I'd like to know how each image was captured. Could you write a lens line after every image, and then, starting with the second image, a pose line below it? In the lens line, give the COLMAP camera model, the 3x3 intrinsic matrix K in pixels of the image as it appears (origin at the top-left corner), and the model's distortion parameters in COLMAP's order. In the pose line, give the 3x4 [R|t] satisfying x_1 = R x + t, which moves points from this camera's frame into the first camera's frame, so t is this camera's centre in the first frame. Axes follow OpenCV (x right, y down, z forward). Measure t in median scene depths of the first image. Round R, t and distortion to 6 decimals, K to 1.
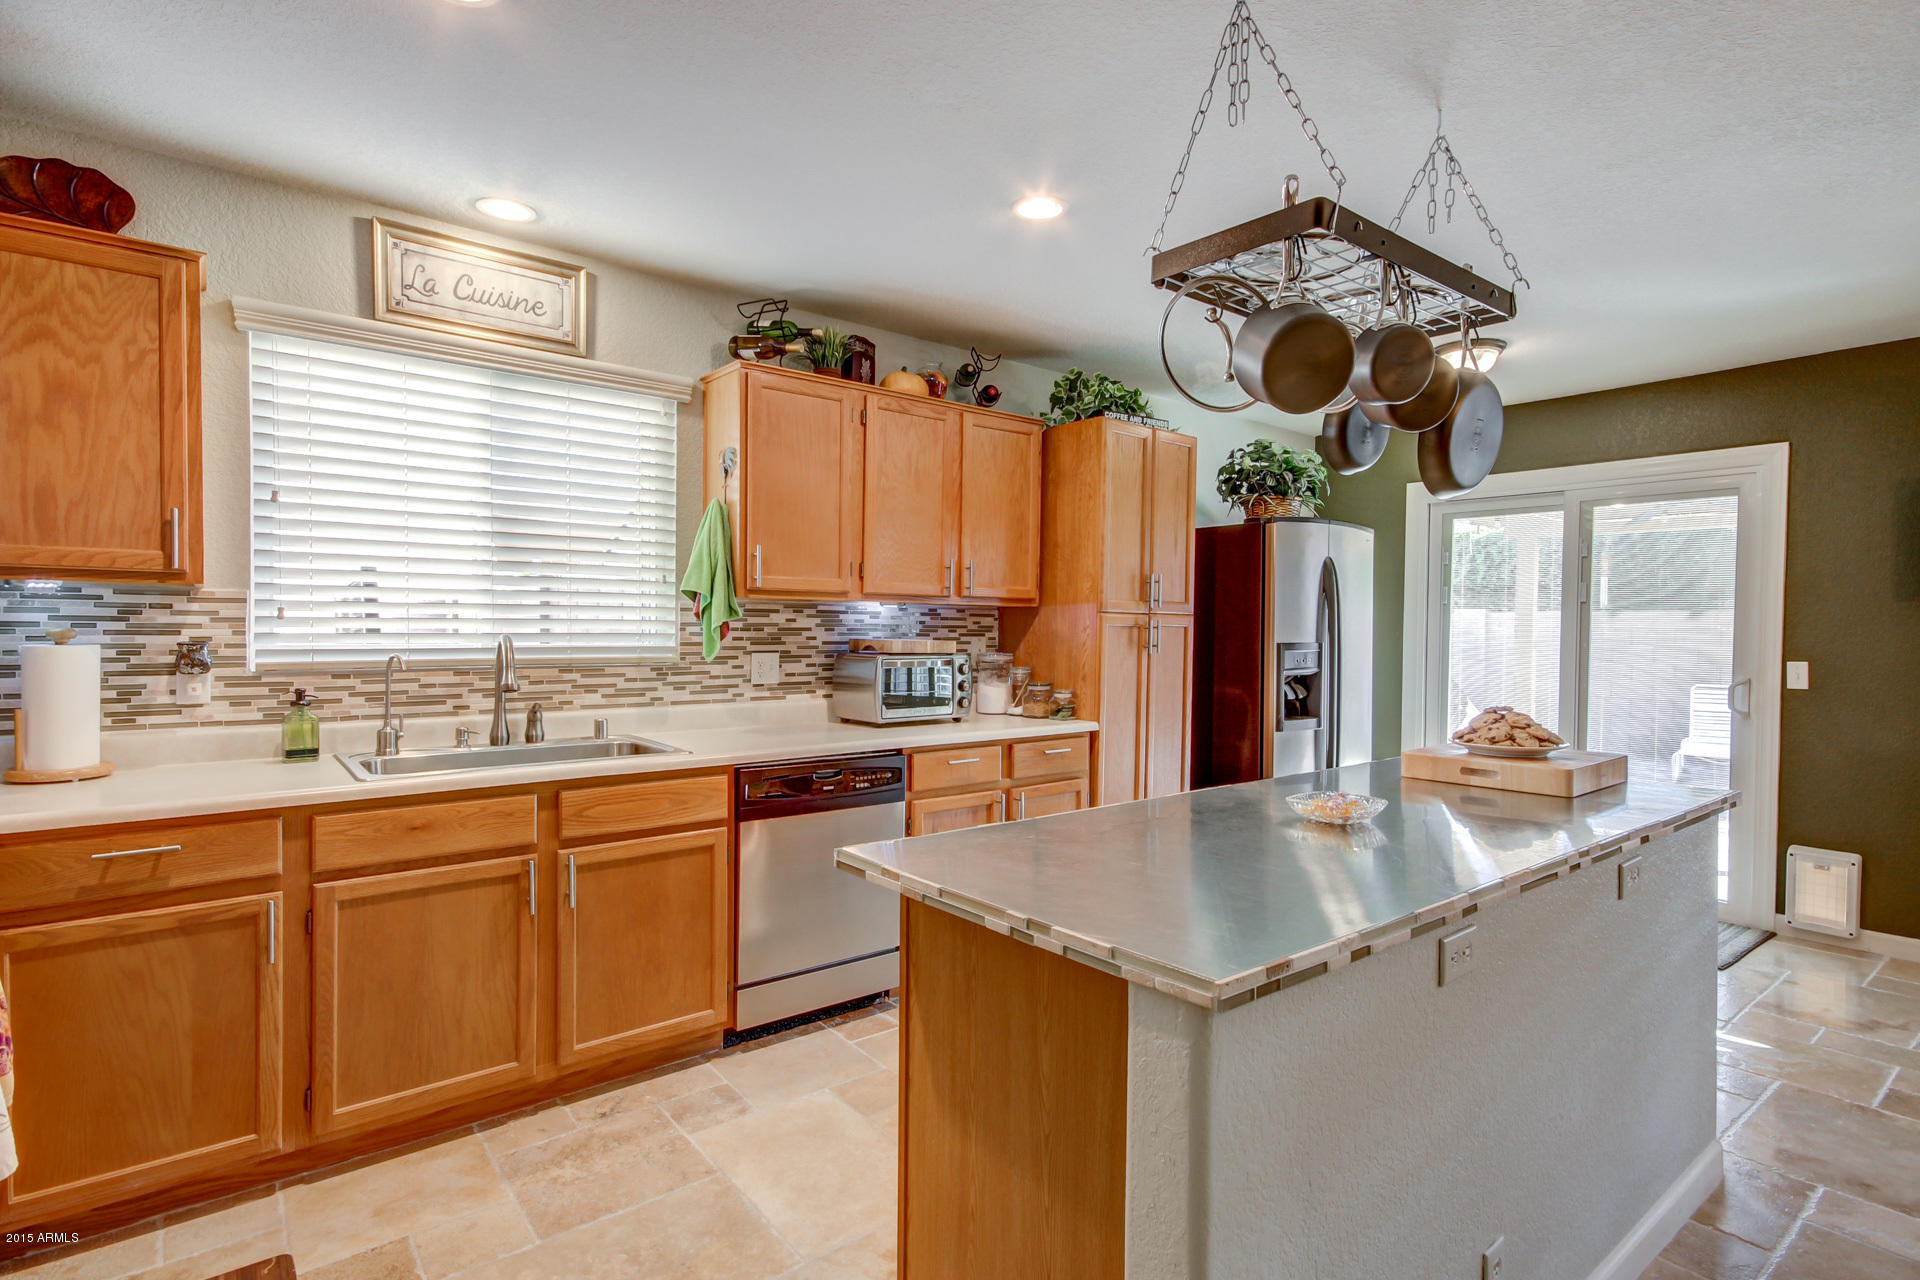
lens RADIAL K [[944.7, 0, 960.0], [0, 944.7, 640.0], [0, 0, 1]] dist [0.016482, 0.000847]
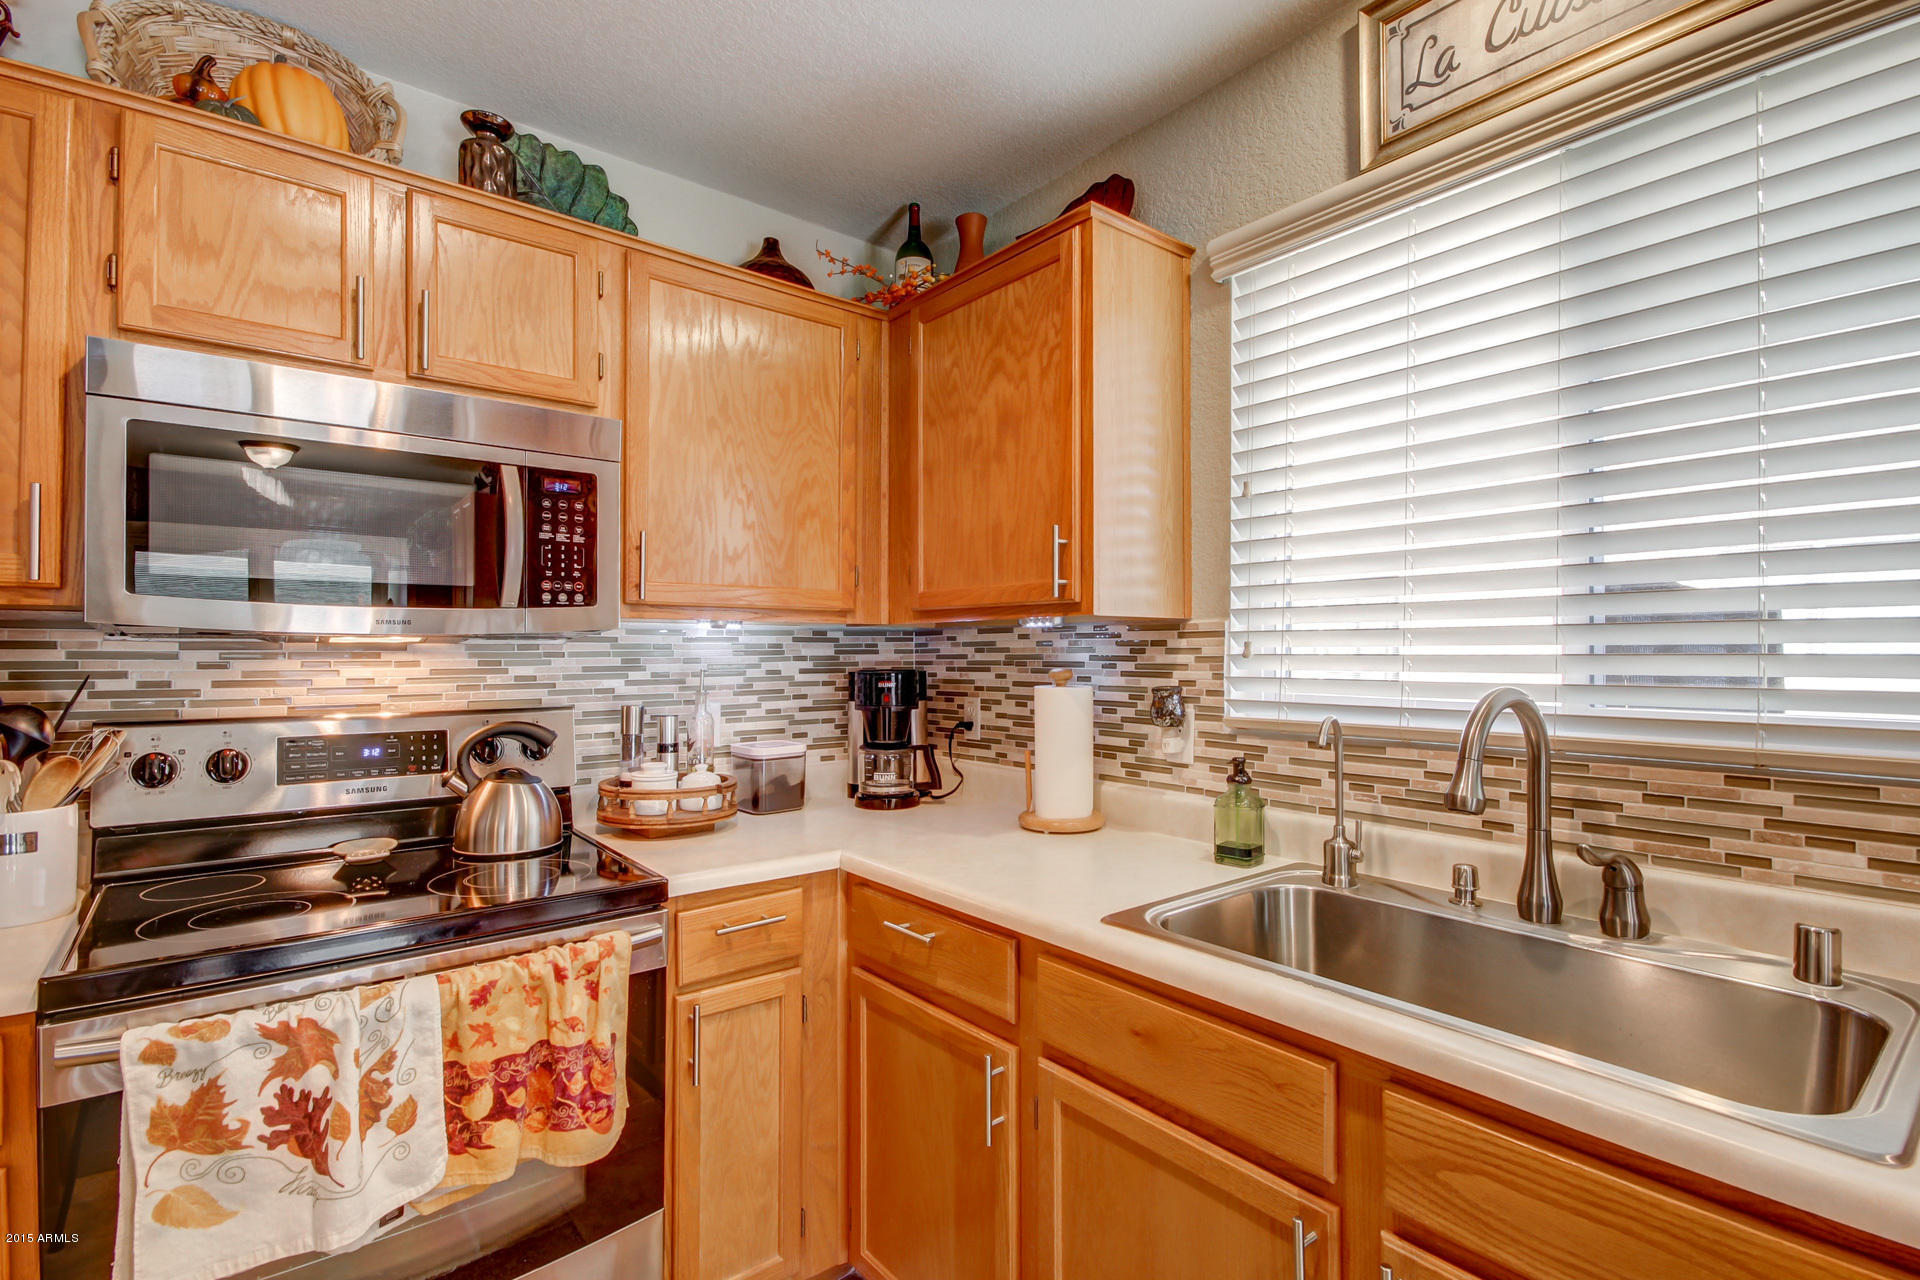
lens RADIAL K [[895.7, 0, 971.4], [0, 895.7, 647.4], [0, 0, 1]] dist [-0.000277, -0.000562]
pose [[0.009333, -0.015529, -0.999836, -0.033141], [-0.015739, 0.999753, -0.015675, -0.012935], [0.999833, 0.015883, 0.009087, 0.636989]]
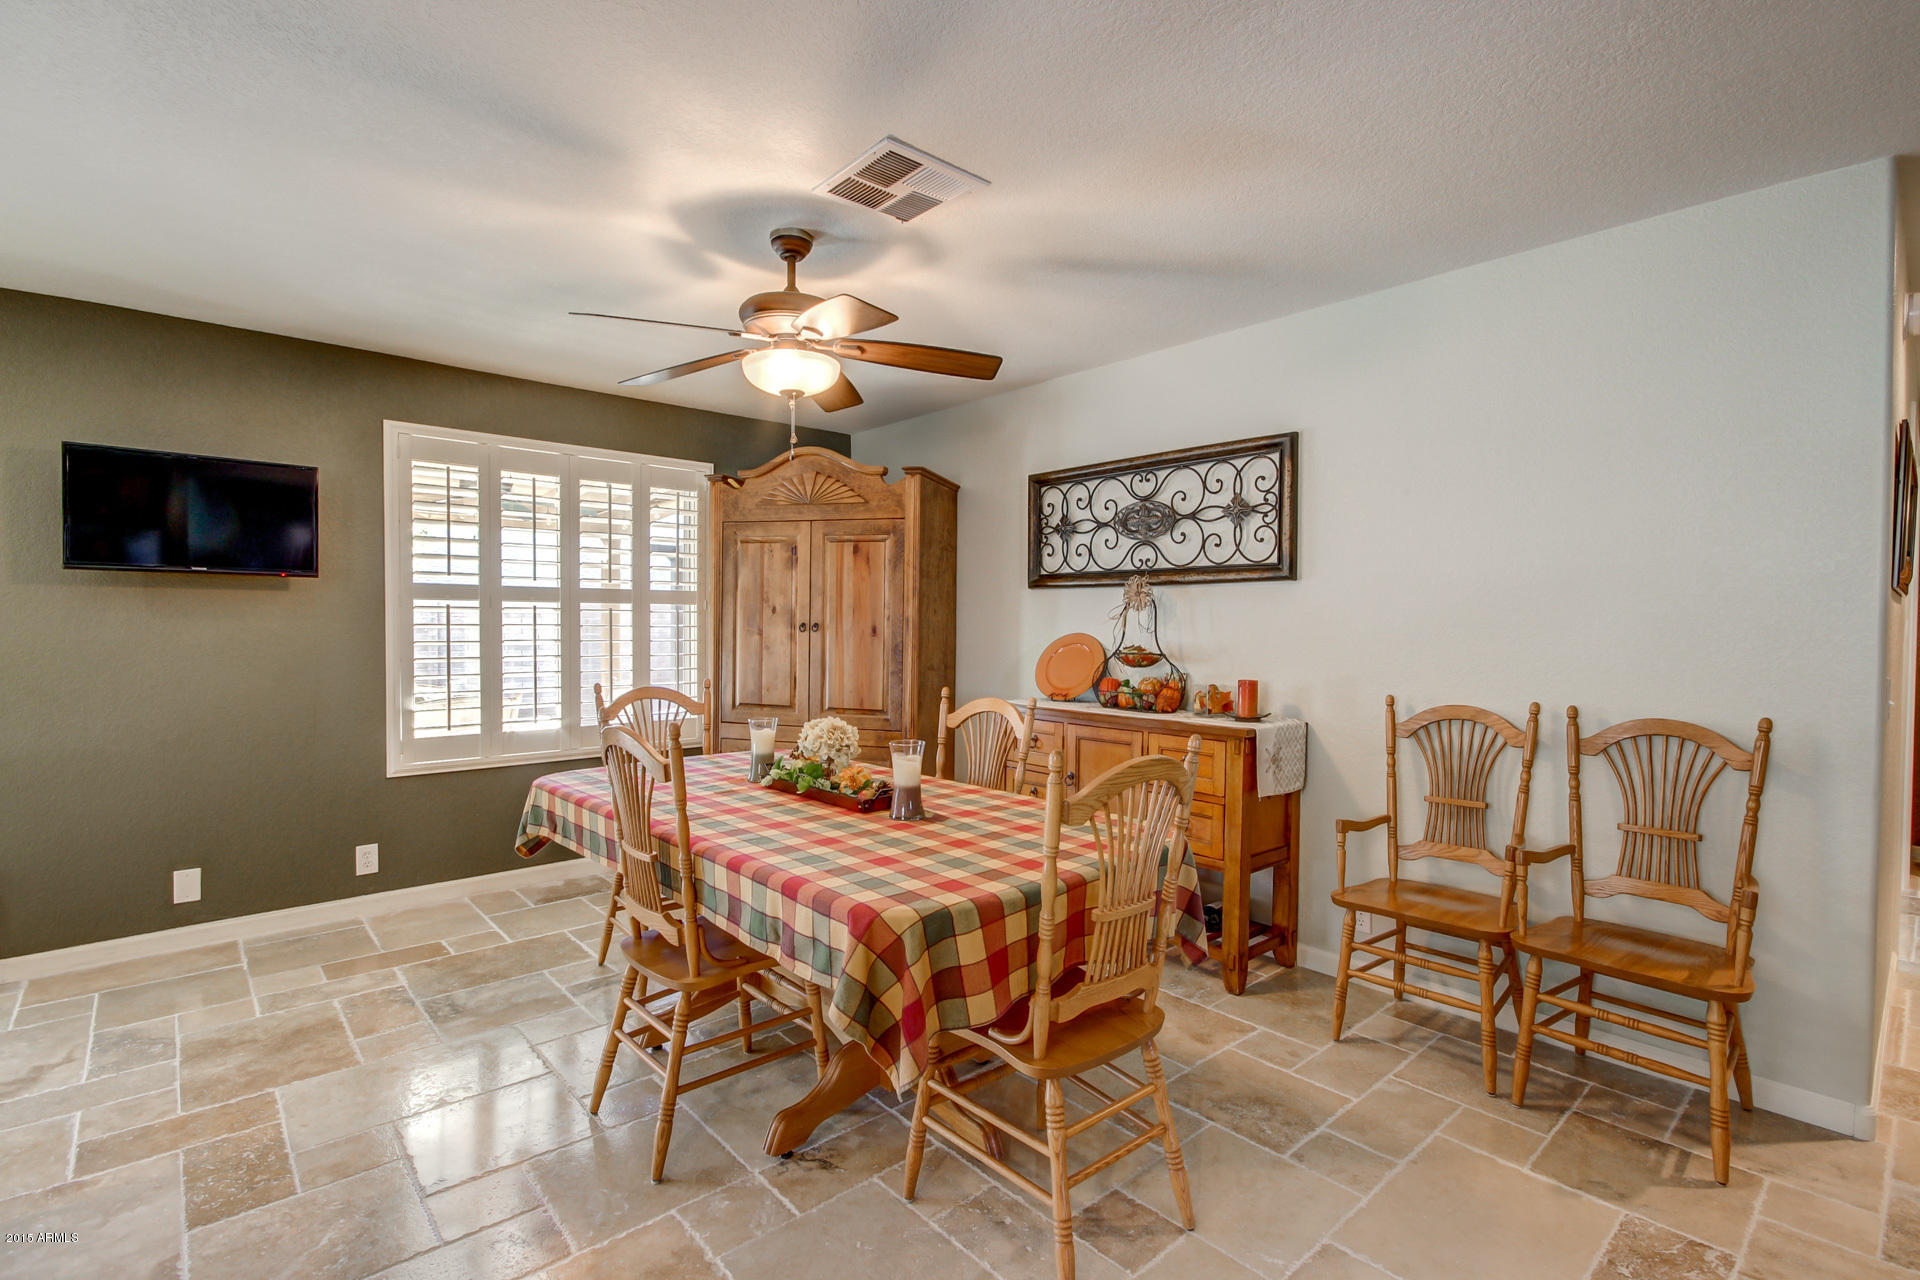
lens RADIAL K [[893.2, 0, 960.0], [0, 893.2, 640.0], [0, 0, 1]] dist [0.001751, -0.000191]
pose [[-0.060700, -0.031919, 0.997646, 0.105296], [0.011780, 0.999396, 0.032692, -0.006199], [-0.998087, 0.013737, -0.060287, 0.209697]]
